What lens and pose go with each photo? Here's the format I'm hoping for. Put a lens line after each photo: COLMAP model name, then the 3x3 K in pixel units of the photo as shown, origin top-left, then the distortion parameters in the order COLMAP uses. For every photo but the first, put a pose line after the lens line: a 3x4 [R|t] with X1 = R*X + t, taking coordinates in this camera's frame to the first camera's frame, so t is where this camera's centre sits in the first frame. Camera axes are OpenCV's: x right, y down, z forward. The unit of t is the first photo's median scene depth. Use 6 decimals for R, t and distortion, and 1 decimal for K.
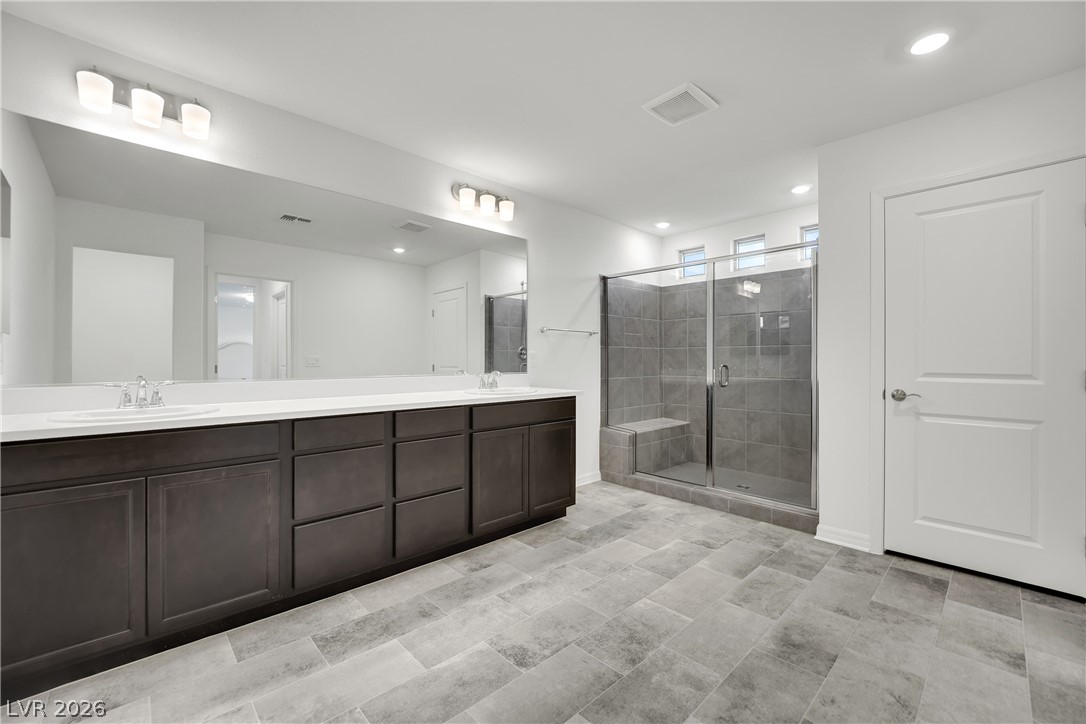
lens RADIAL K [[447.5, 0, 543.0], [0, 447.5, 362.0], [0, 0, 1]] dist [-0.002069, 0.000031]
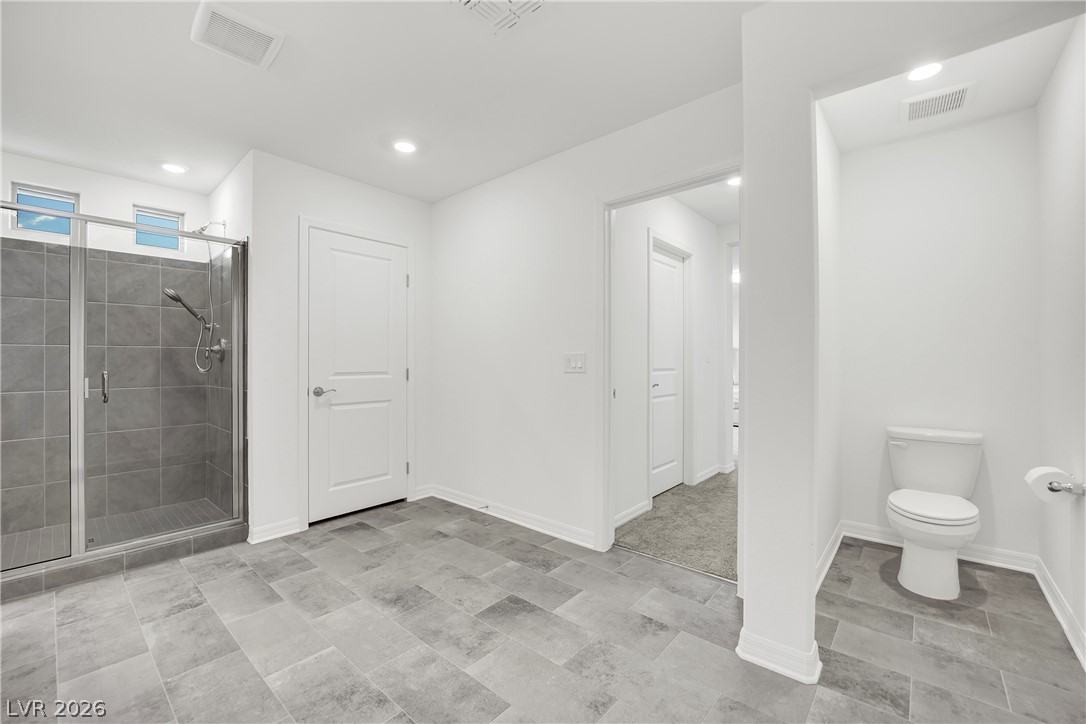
lens RADIAL K [[434.2, 0, 543.0], [0, 434.2, 362.0], [0, 0, 1]] dist [-0.001626, -0.000214]
pose [[-0.050167, -0.003149, 0.998736, -0.429403], [0.012847, 0.999910, 0.003798, -0.003277], [-0.998658, 0.013022, -0.050122, 0.454157]]
